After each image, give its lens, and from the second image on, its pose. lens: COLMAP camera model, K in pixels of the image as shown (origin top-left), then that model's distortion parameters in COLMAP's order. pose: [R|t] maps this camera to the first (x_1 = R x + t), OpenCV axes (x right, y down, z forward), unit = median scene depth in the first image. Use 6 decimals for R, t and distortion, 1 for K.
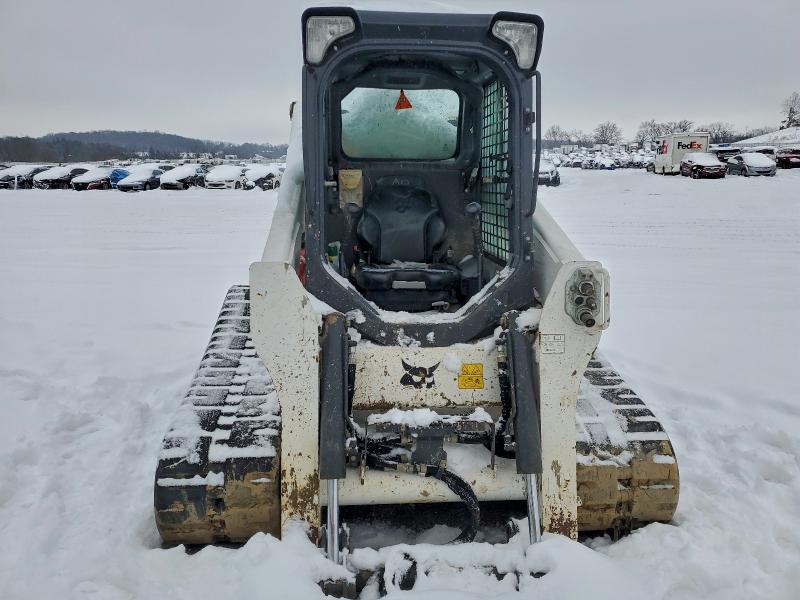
lens RADIAL K [[636.0, 0, 400.0], [0, 636.0, 300.0], [0, 0, 1]] dist [0.028293, 0.009192]
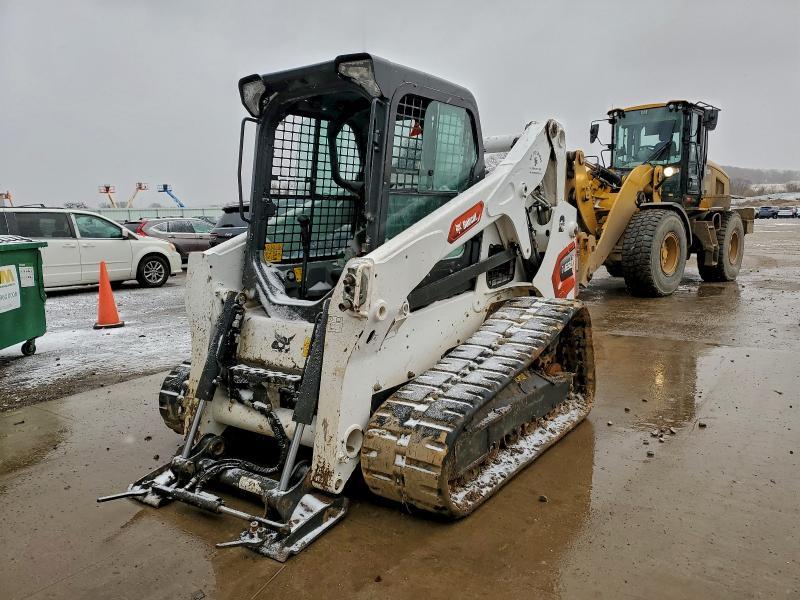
lens RADIAL K [[636.0, 0, 400.0], [0, 636.0, 300.0], [0, 0, 1]] dist [0.028293, 0.009192]
pose [[0.764096, 0.062587, -0.642059, 1.071788], [-0.055412, 0.997972, 0.031337, -0.026248], [0.642718, 0.011633, 0.766014, 0.136138]]
